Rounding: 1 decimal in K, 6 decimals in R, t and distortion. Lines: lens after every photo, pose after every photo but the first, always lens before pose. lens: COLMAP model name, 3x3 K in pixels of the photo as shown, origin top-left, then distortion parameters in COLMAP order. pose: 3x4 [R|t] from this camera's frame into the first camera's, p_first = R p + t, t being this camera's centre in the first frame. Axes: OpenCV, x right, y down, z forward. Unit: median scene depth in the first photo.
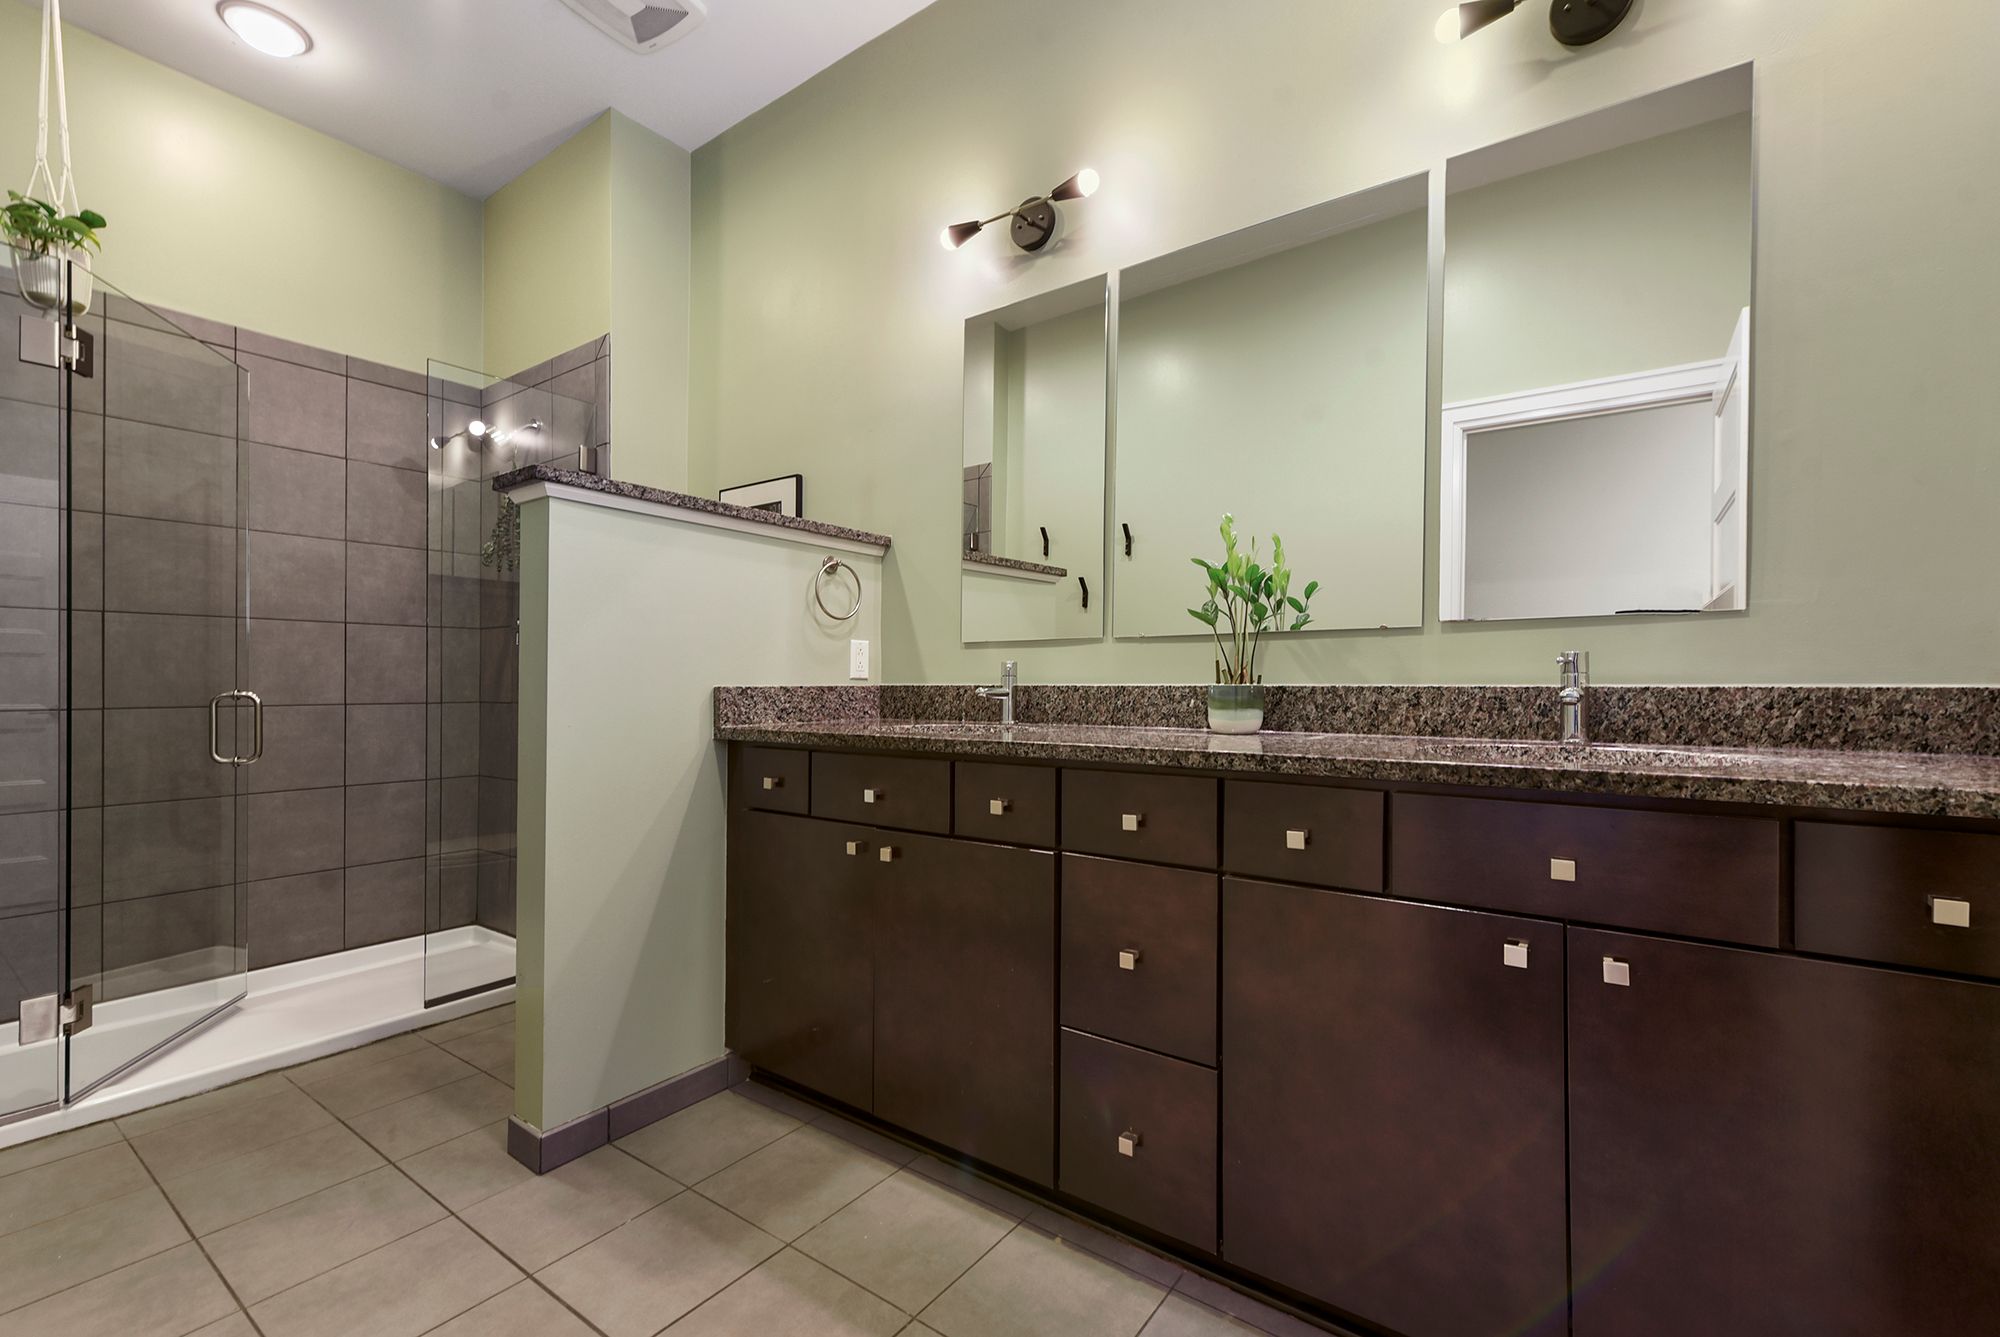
lens RADIAL K [[819.8, 0, 1006.3], [0, 819.8, 679.7], [0, 0, 1]] dist [0.004270, -0.000615]
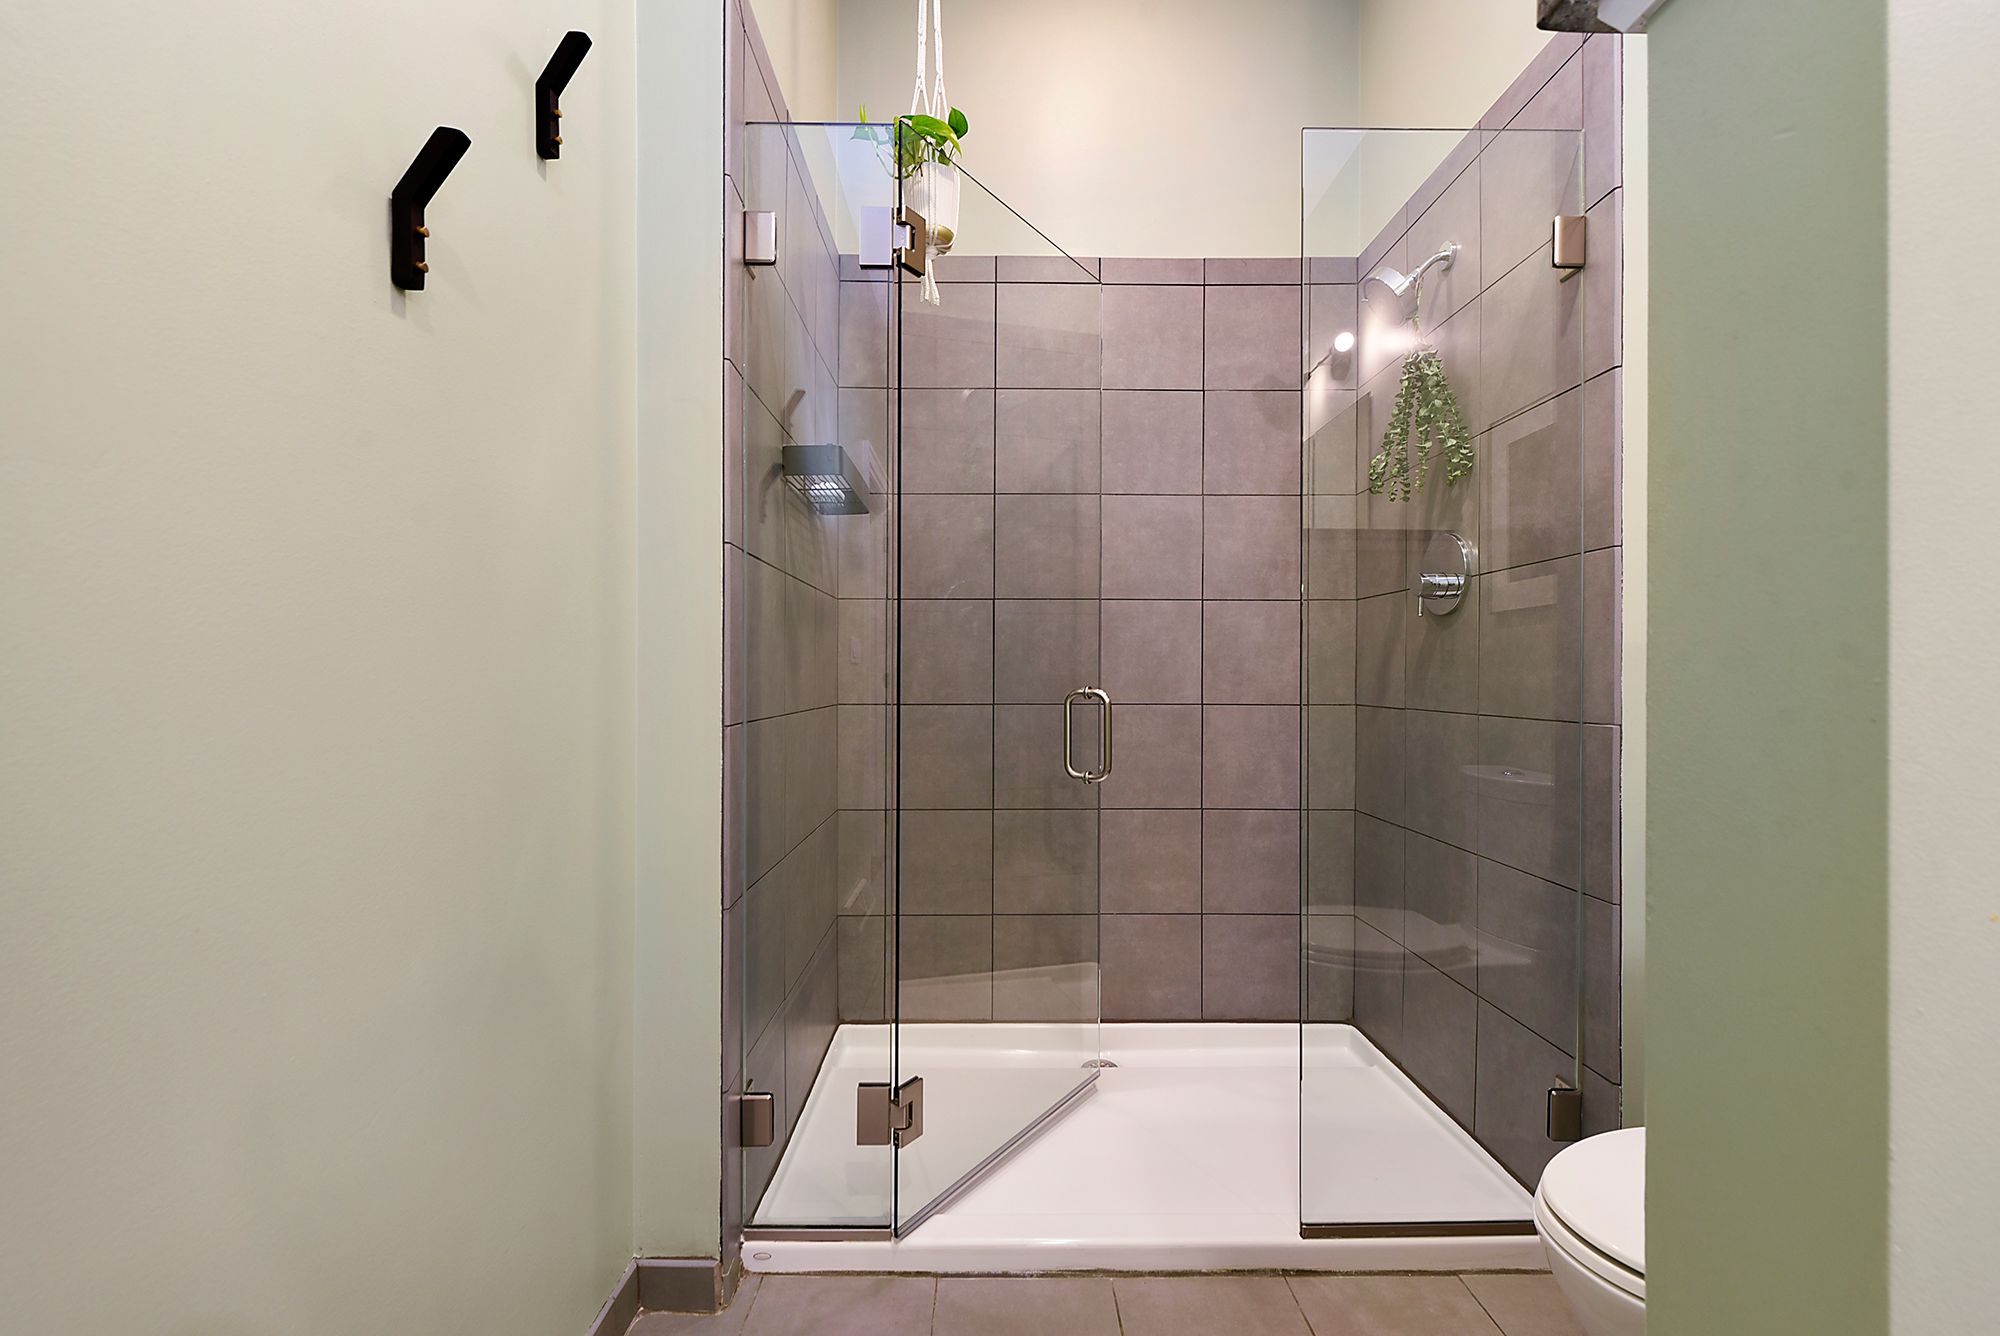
lens RADIAL K [[911.2, 0, 997.2], [0, 911.2, 674.9], [0, 0, 1]] dist [0.004942, -0.000820]
pose [[0.610118, 0.001638, -0.792309, -0.263014], [0.001644, 0.999993, 0.003333, -0.001211], [0.792309, -0.003336, 0.610111, 0.351965]]
